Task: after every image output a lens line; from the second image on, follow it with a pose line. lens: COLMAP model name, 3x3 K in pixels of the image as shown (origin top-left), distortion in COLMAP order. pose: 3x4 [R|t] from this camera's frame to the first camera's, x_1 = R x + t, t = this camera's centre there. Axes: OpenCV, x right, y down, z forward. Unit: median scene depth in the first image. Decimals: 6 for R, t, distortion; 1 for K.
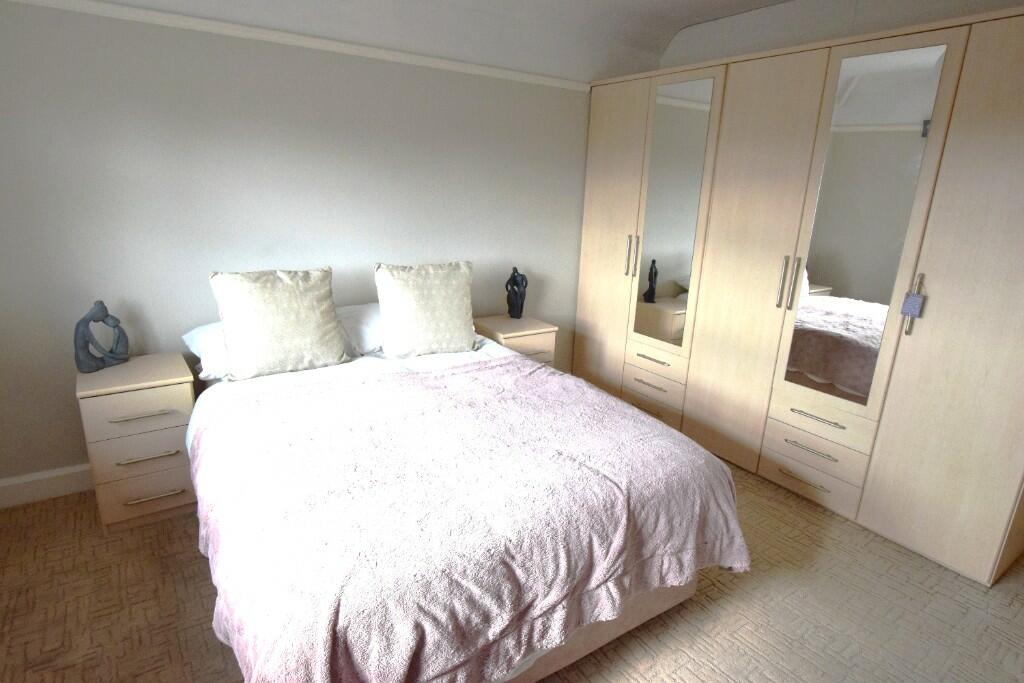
lens RADIAL K [[558.1, 0, 512.1], [0, 558.1, 340.5], [0, 0, 1]] dist [-0.022309, -0.000459]
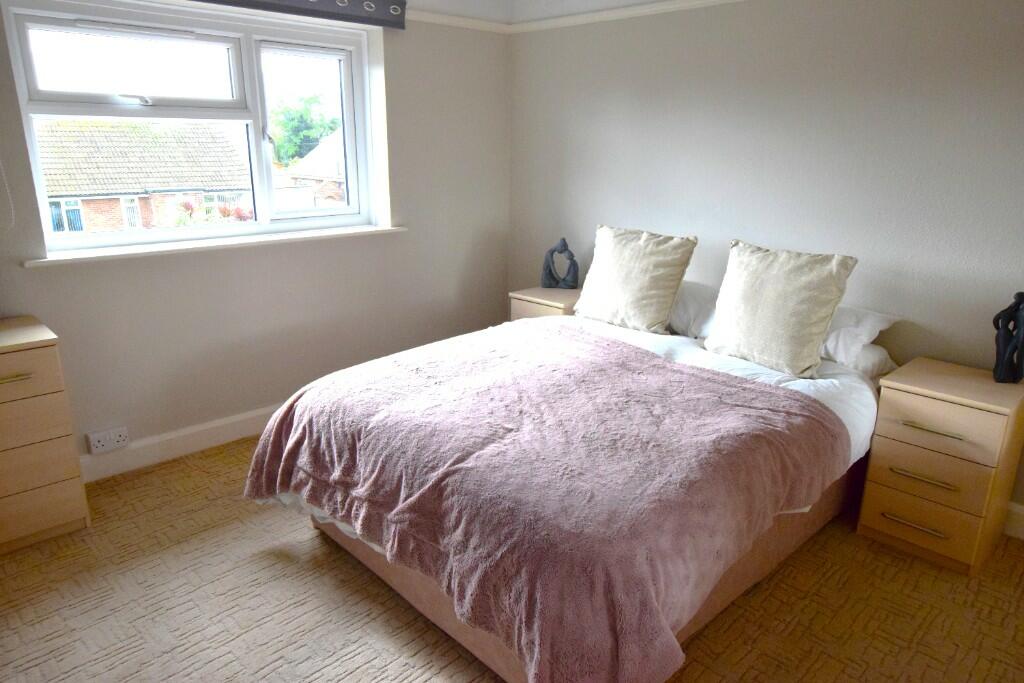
lens RADIAL K [[688.2, 0, 511.7], [0, 688.2, 343.9], [0, 0, 1]] dist [-0.000611, 0.001781]
pose [[0.171629, 0.245054, -0.954197, 0.861358], [-0.269121, 0.943391, 0.193873, -0.115279], [0.947691, 0.223520, 0.227862, 0.543575]]
